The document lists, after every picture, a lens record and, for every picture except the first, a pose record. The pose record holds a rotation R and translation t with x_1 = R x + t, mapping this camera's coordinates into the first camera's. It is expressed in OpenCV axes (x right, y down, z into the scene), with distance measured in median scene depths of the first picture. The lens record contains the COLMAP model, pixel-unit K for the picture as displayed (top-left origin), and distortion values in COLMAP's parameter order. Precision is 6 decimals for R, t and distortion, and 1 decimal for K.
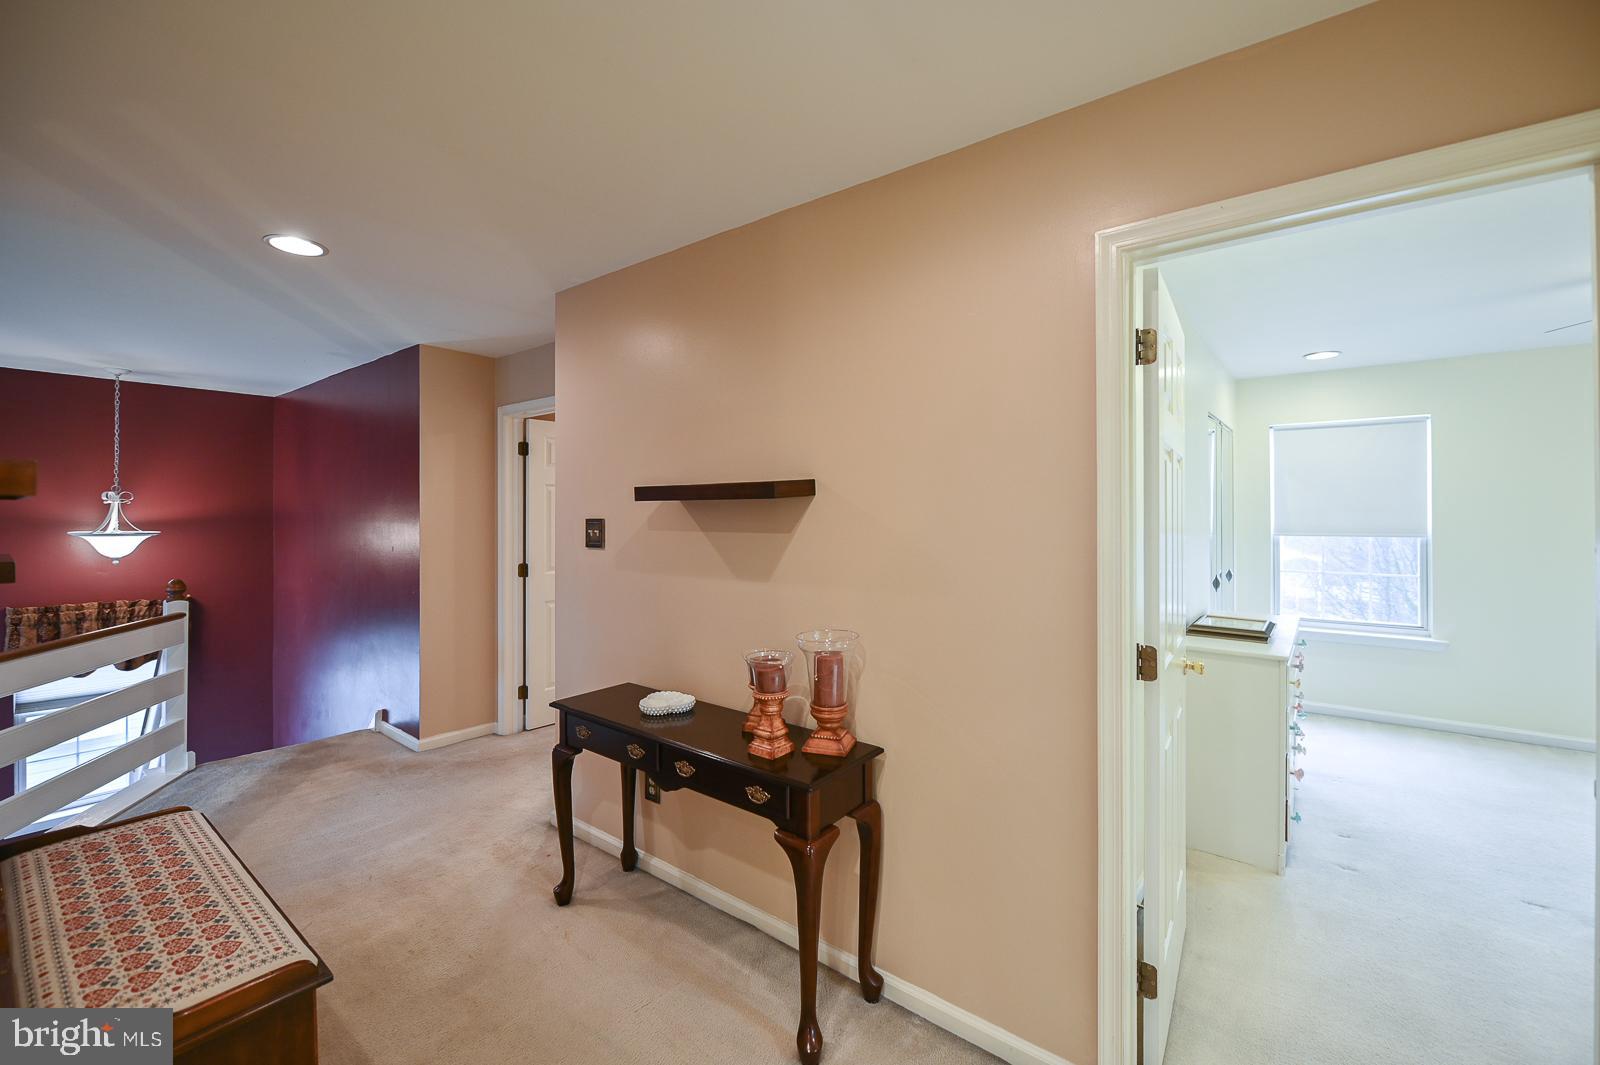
lens RADIAL K [[635.4, 0, 797.8], [0, 635.4, 520.6], [0, 0, 1]] dist [-0.007388, -0.000022]
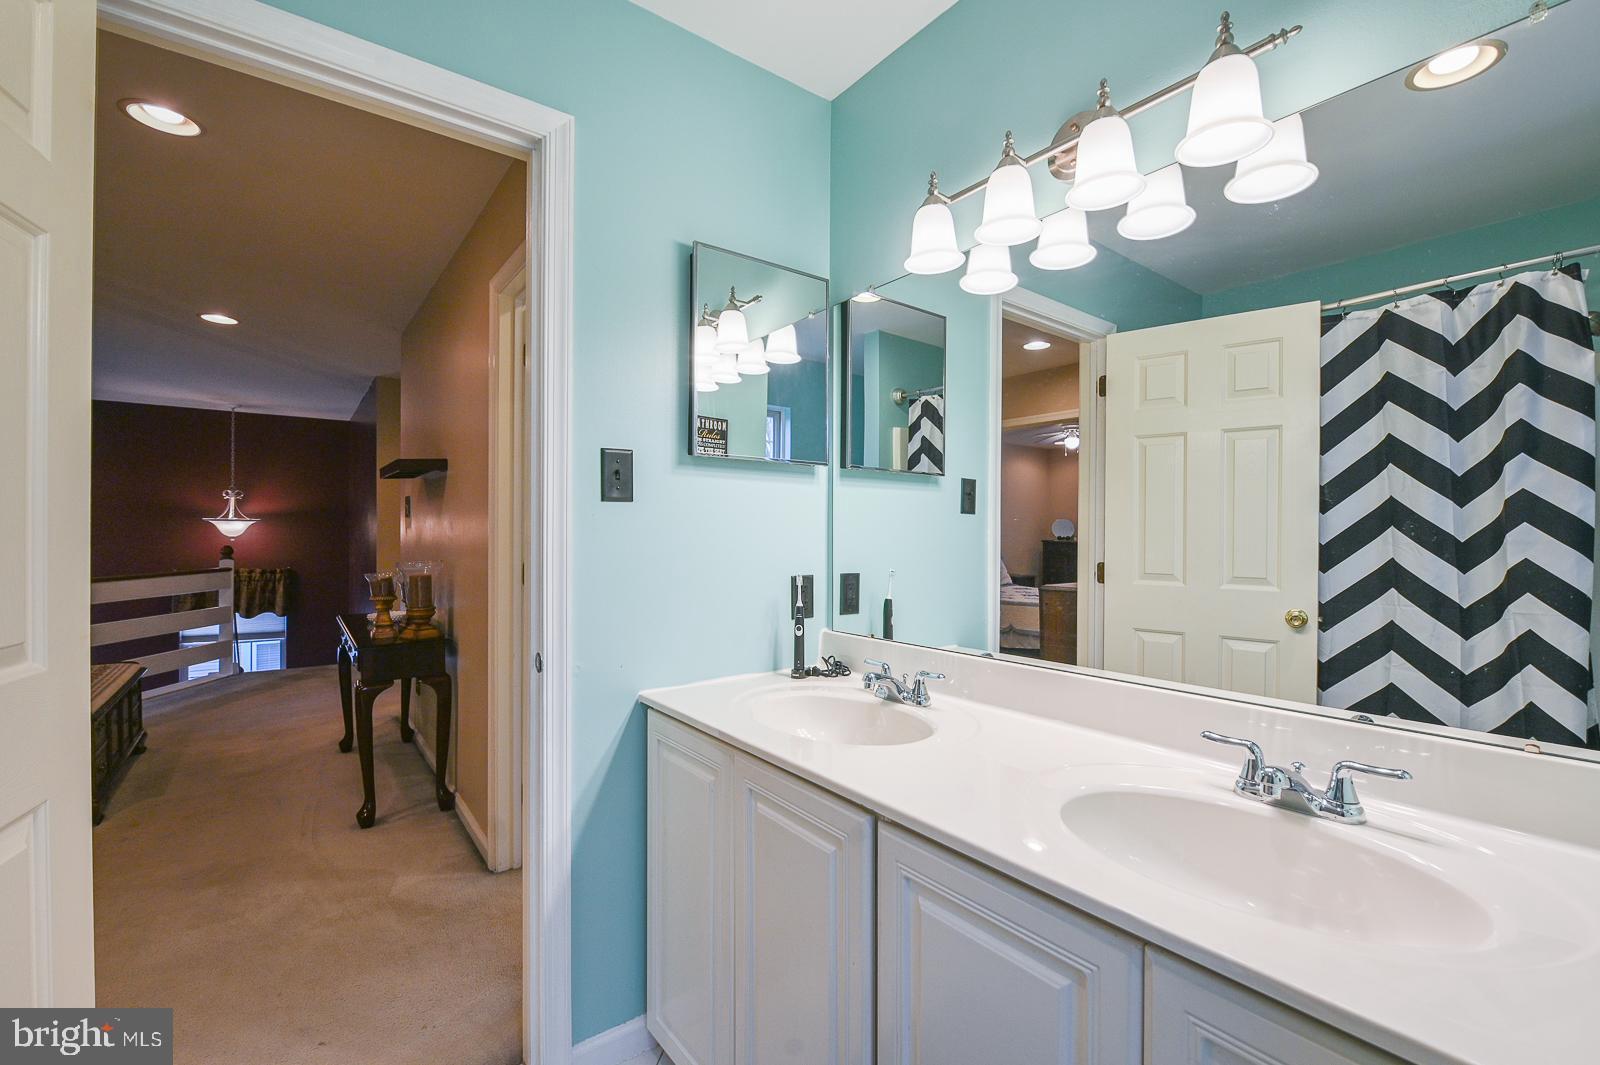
lens RADIAL K [[686.5, 0, 789.7], [0, 686.5, 542.7], [0, 0, 1]] dist [-0.011565, -0.000344]
pose [[0.958968, 0.003988, -0.283487, 0.568648], [0.000687, 0.999865, 0.016390, 0.048462], [0.283514, -0.015912, 0.958836, -0.120853]]
